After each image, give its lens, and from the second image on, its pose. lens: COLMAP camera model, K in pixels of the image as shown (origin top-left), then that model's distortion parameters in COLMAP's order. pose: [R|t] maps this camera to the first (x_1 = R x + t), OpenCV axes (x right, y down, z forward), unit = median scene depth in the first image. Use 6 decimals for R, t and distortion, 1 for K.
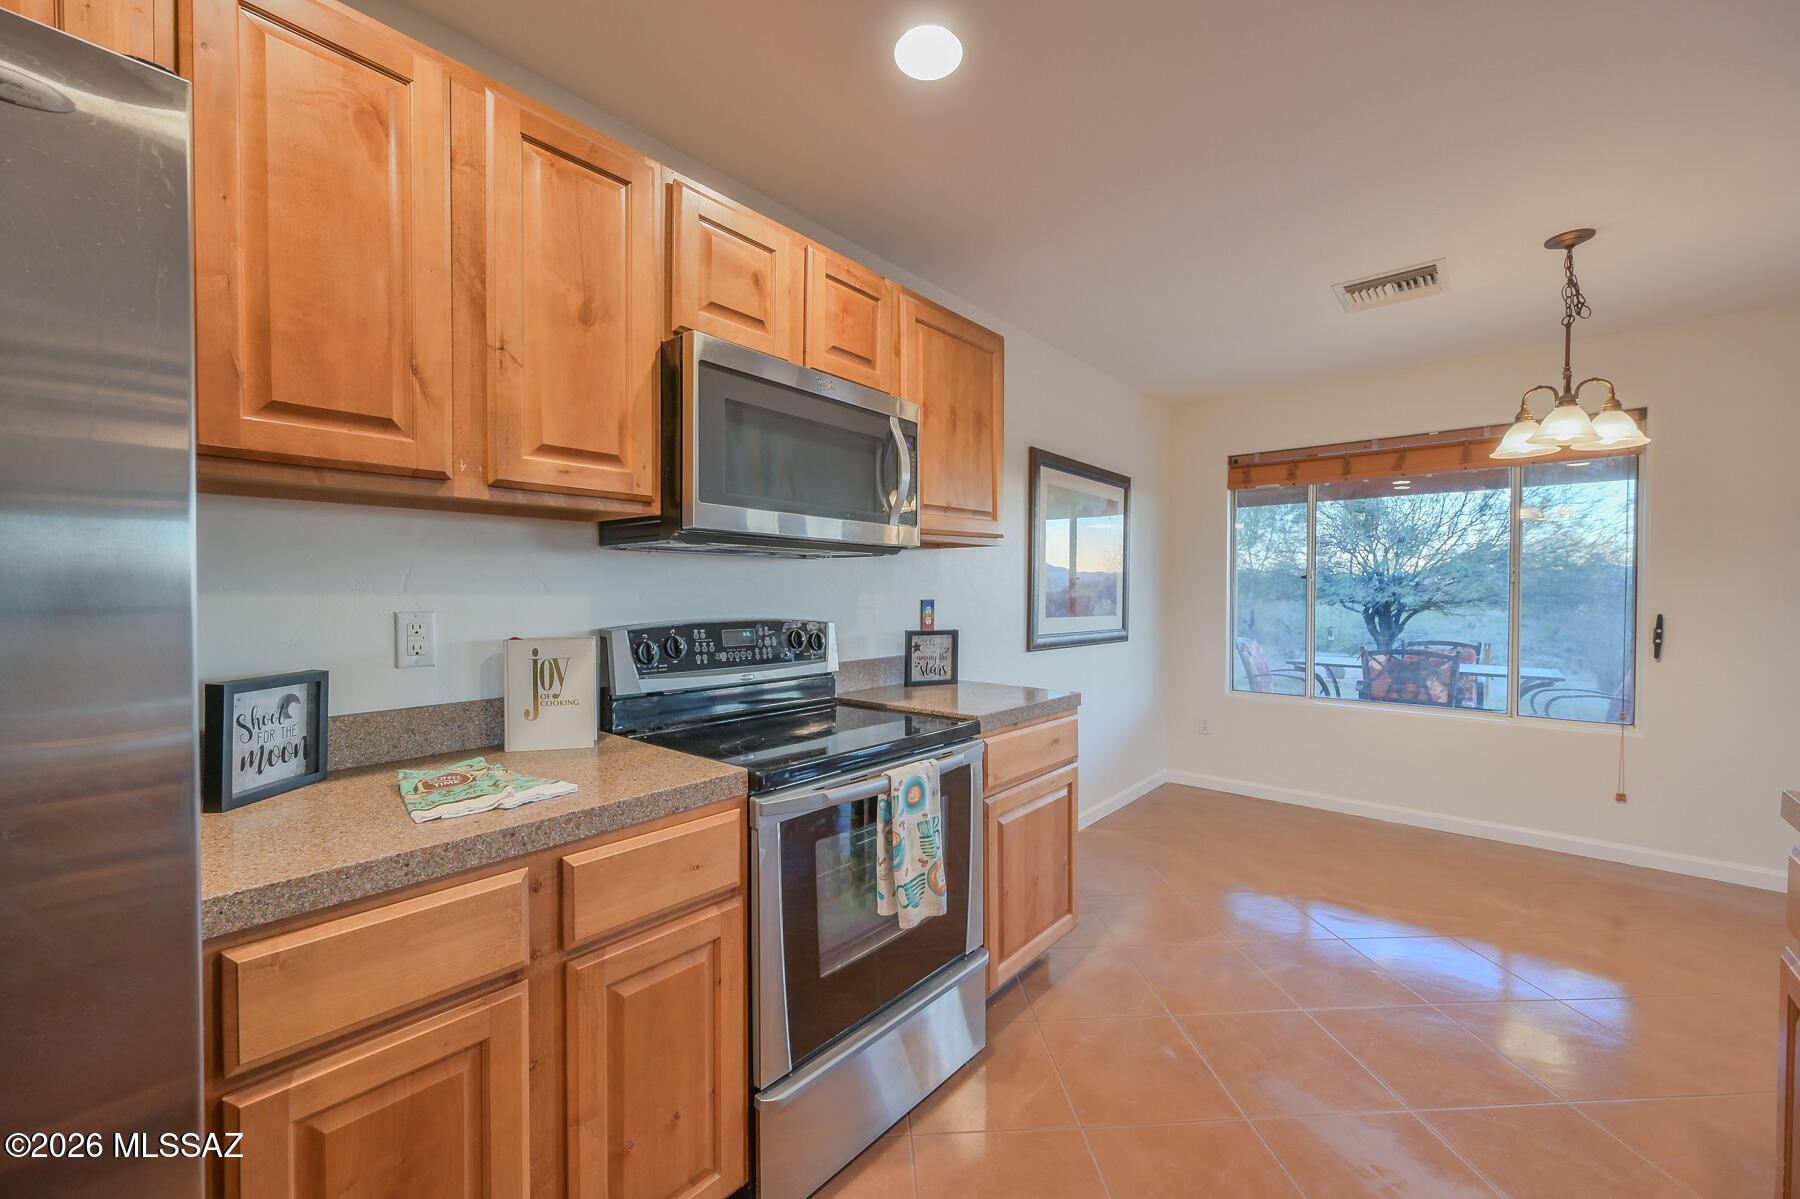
lens RADIAL K [[707.8, 0, 898.9], [0, 707.8, 605.1], [0, 0, 1]] dist [-0.000556, 0.000027]
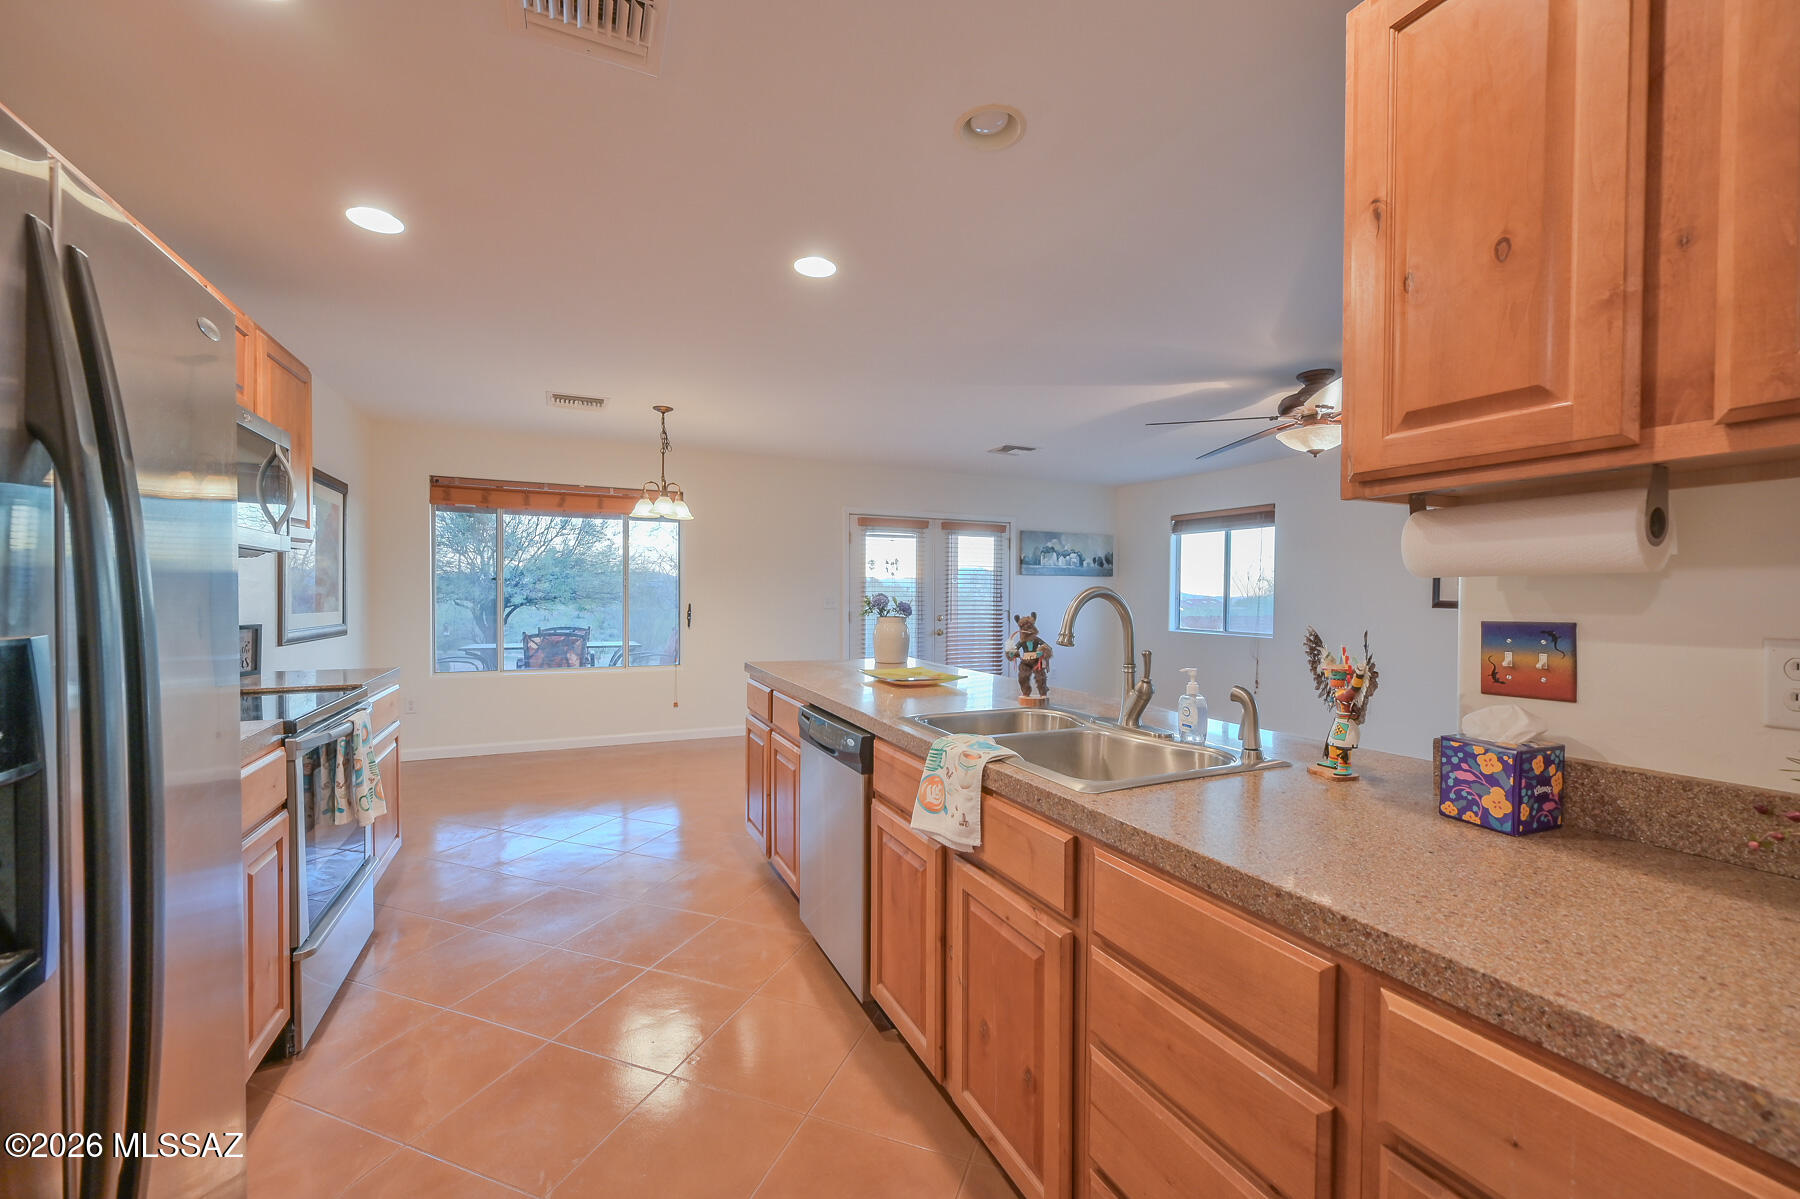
lens RADIAL K [[707.8, 0, 903.8], [0, 707.8, 600.9], [0, 0, 1]] dist [-0.000556, 0.000027]
pose [[0.400915, -0.008415, 0.916076, -0.690827], [0.010796, 0.999932, 0.004460, 0.006736], [-0.916051, 0.008101, 0.400979, -0.457381]]
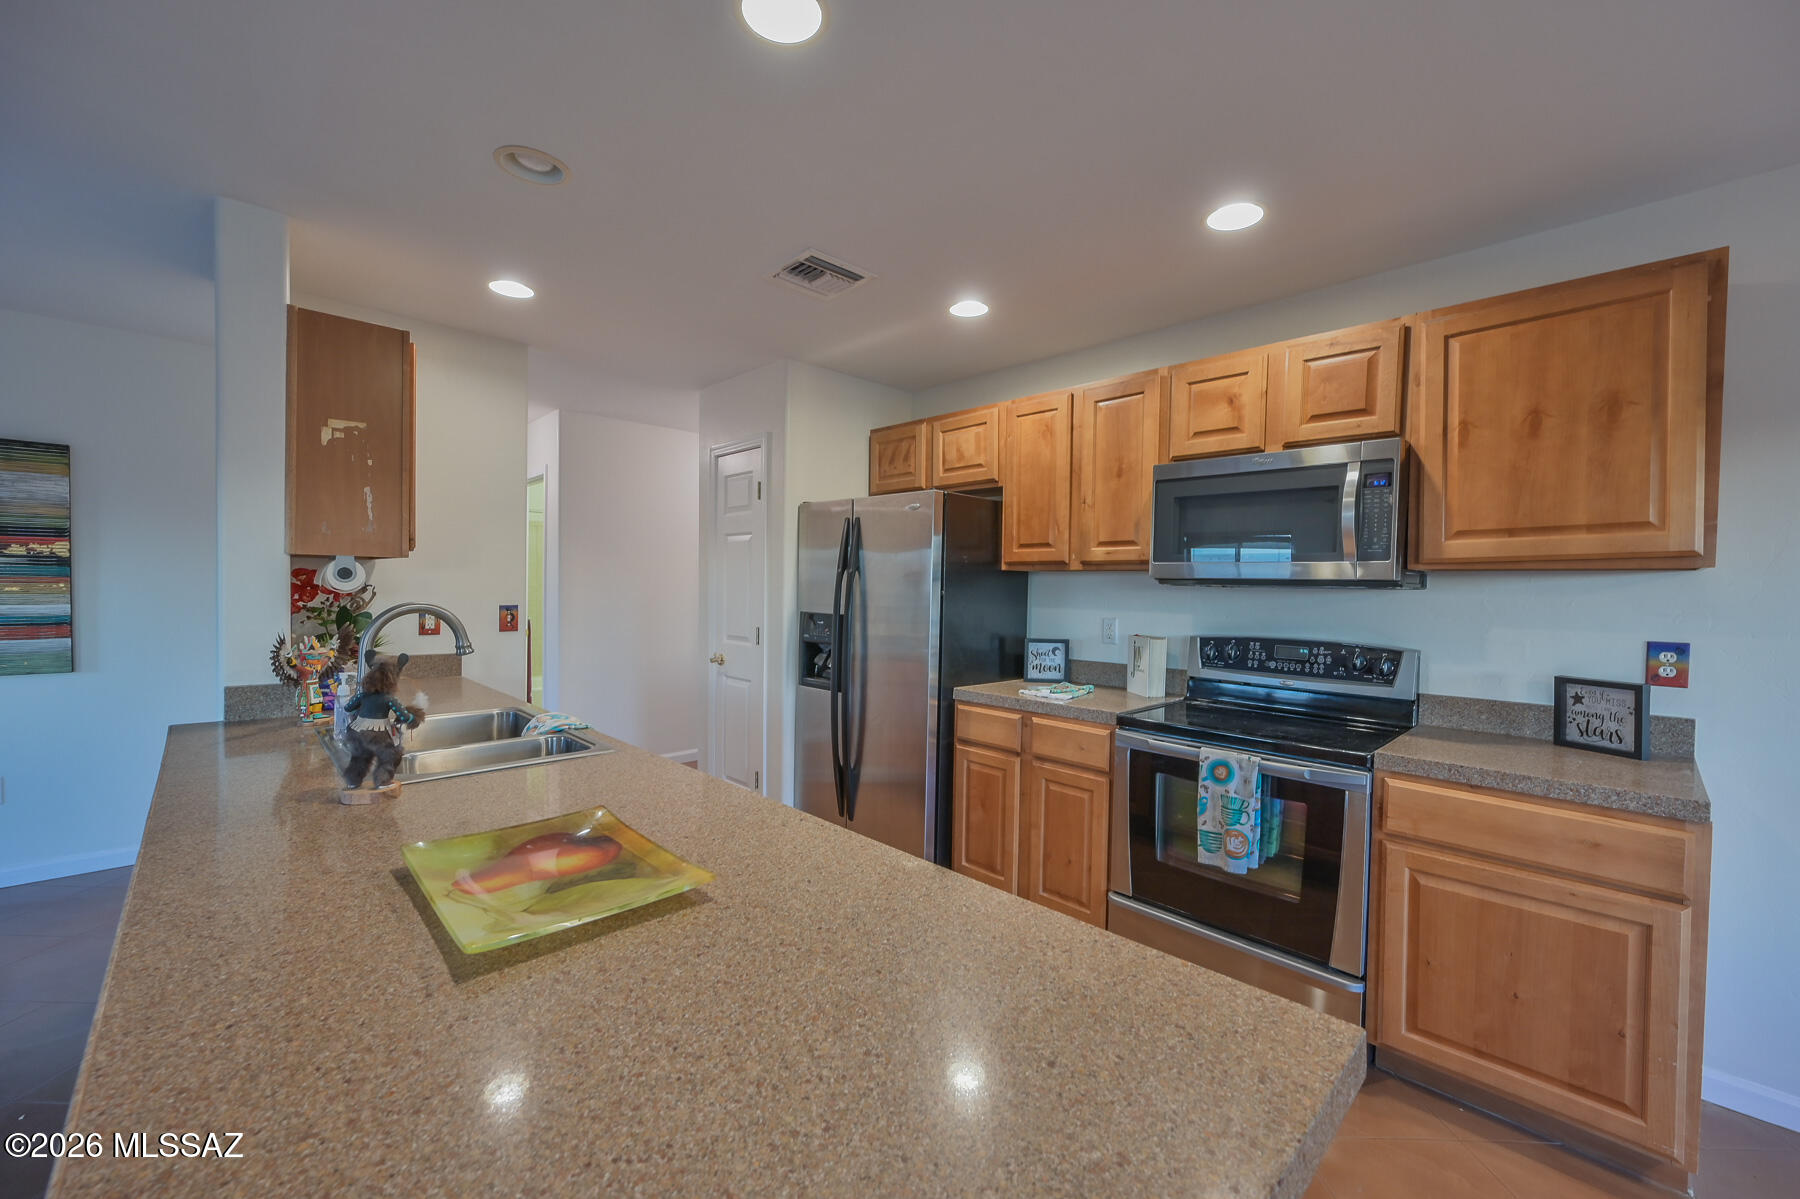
lens RADIAL K [[707.8, 0, 901.2], [0, 707.8, 604.7], [0, 0, 1]] dist [-0.000556, 0.000027]
pose [[-0.084334, 0.023109, -0.996170, 1.151375], [-0.036868, 0.998974, 0.026296, -0.050275], [0.995755, 0.038944, -0.083396, 0.411000]]
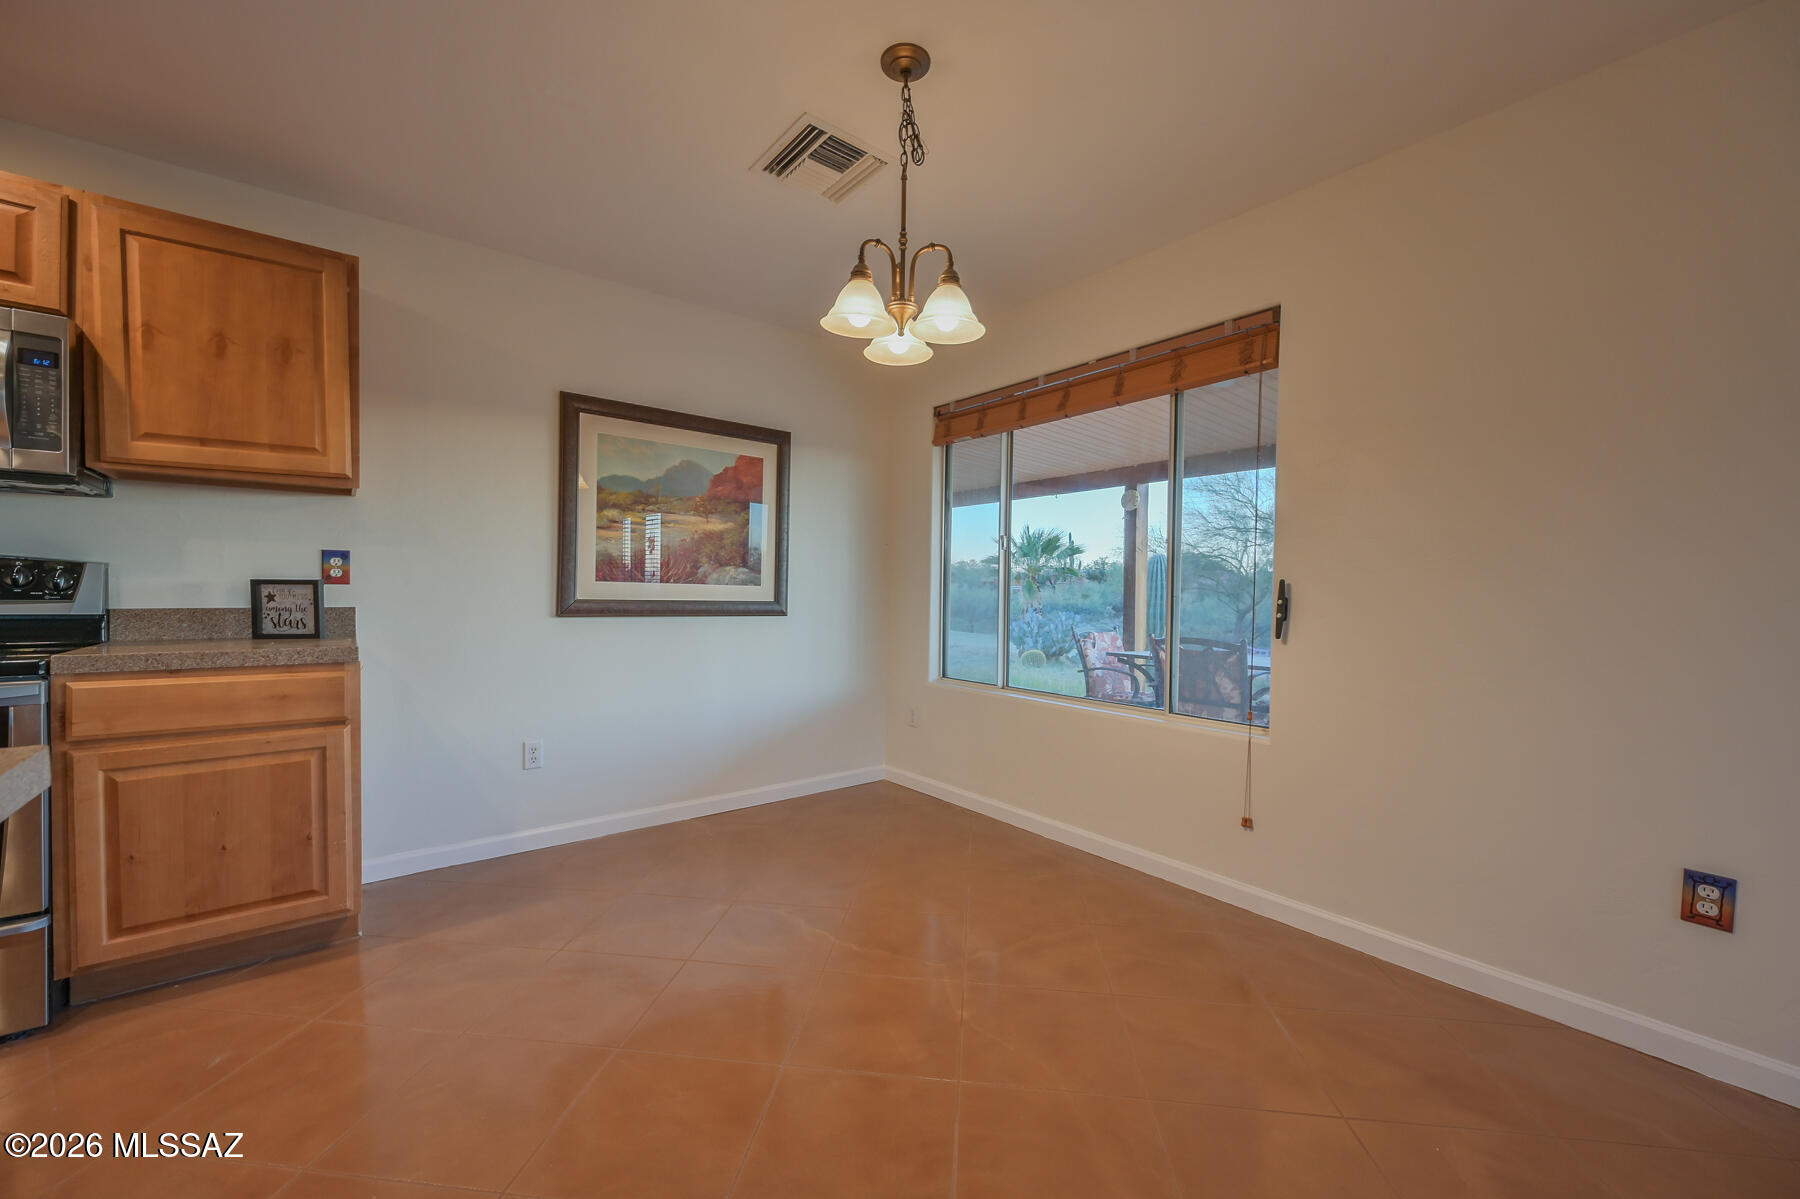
lens RADIAL K [[707.8, 0, 900.0], [0, 707.8, 604.9], [0, 0, 1]] dist [-0.000556, 0.000027]
pose [[0.982838, 0.014858, -0.183873, 1.332325], [-0.015363, 0.999881, -0.001322, 0.076721], [0.183832, 0.004124, 0.982949, 0.315373]]
